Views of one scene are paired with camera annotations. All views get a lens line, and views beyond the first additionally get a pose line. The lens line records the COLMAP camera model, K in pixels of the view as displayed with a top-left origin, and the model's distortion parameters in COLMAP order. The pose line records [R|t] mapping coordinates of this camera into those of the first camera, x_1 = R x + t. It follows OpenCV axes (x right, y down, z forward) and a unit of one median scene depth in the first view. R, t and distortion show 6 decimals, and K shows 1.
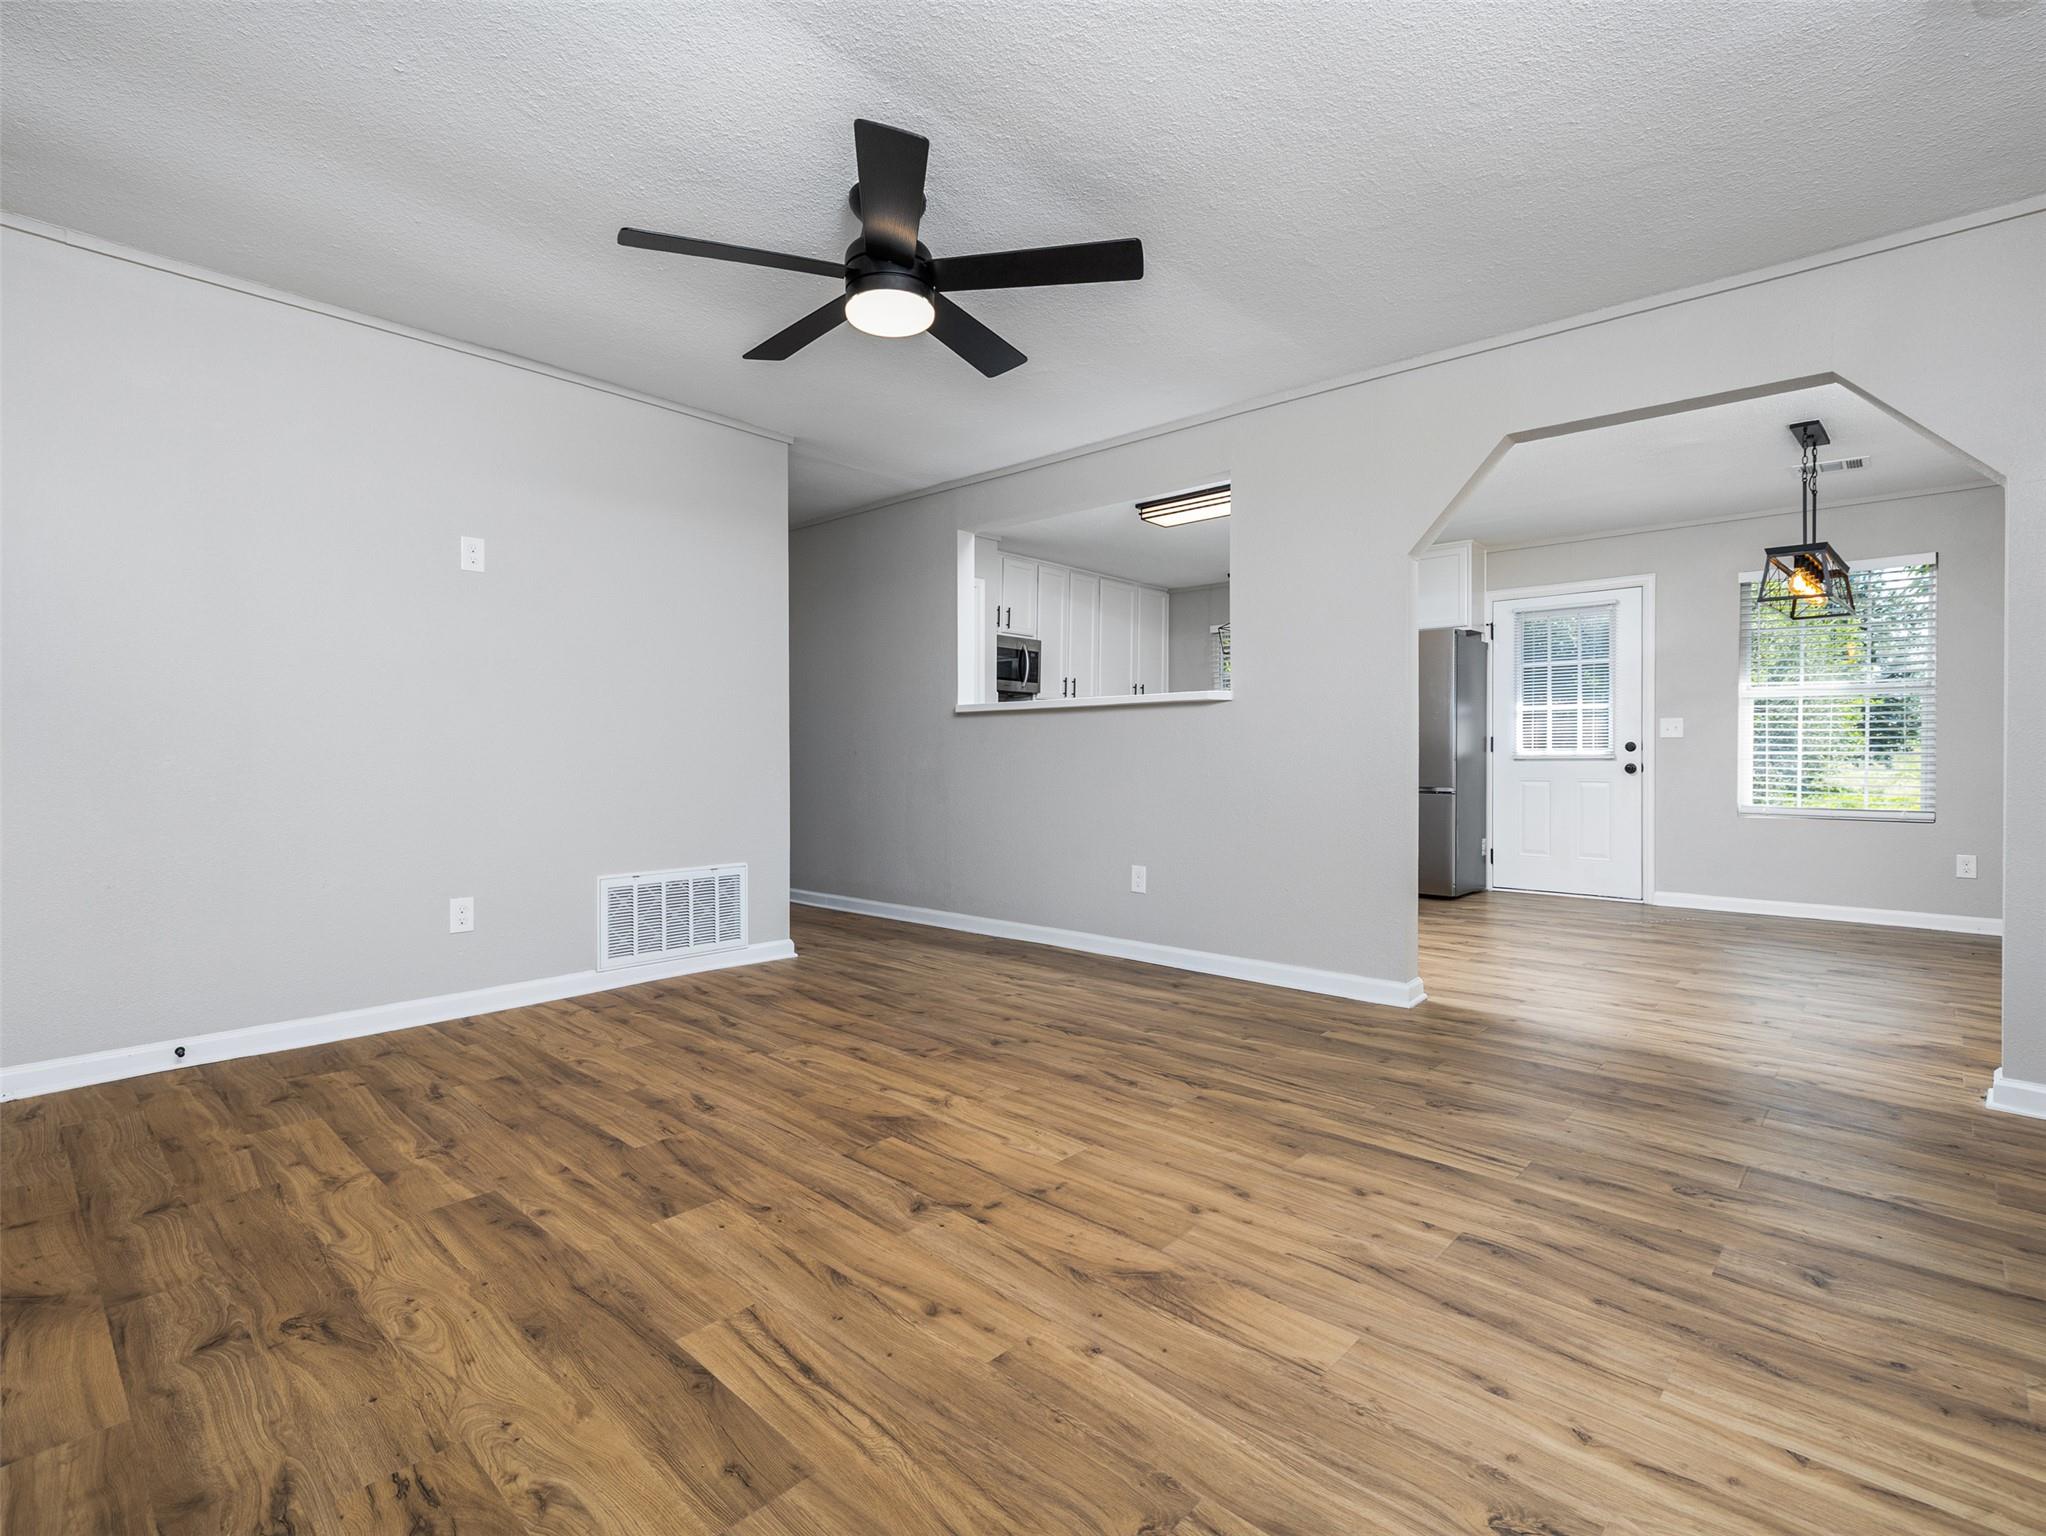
lens RADIAL K [[982.5, 0, 1022.6], [0, 982.5, 754.4], [0, 0, 1]] dist [0.000238, -0.000032]
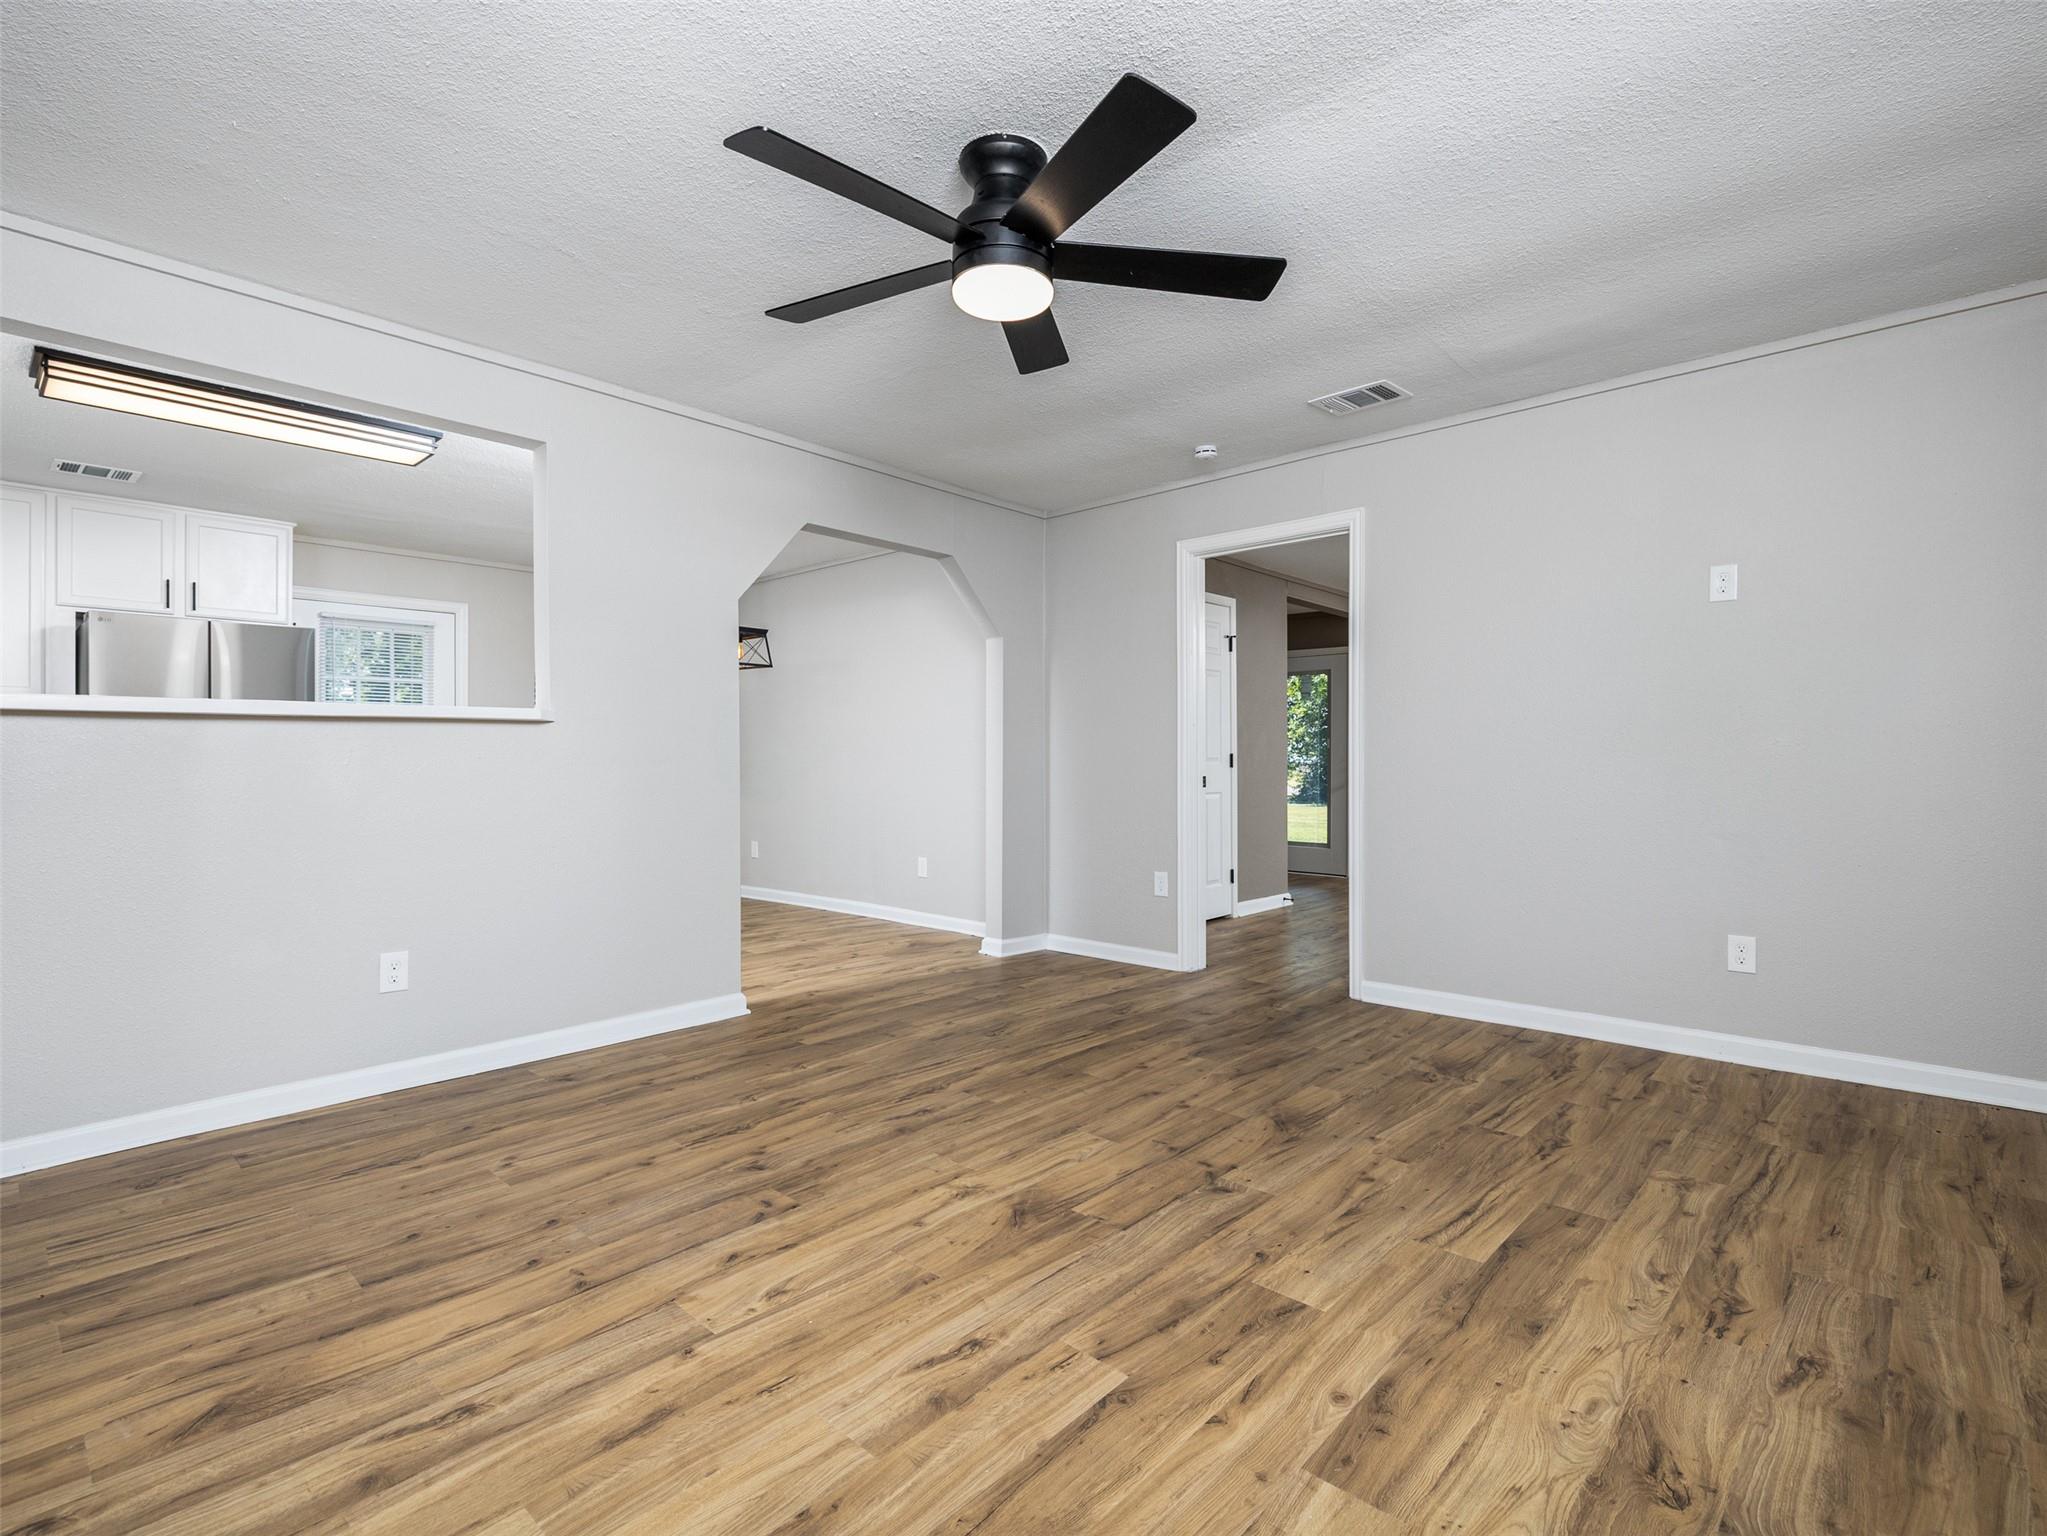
lens RADIAL K [[983.0, 0, 1023.1], [0, 983.0, 754.4], [0, 0, 1]] dist [0.000238, -0.000032]
pose [[-0.004689, 0.005235, 0.999975, -1.116540], [0.003927, 0.999979, -0.005216, -0.038302], [-0.999981, 0.003902, -0.004709, 1.098529]]
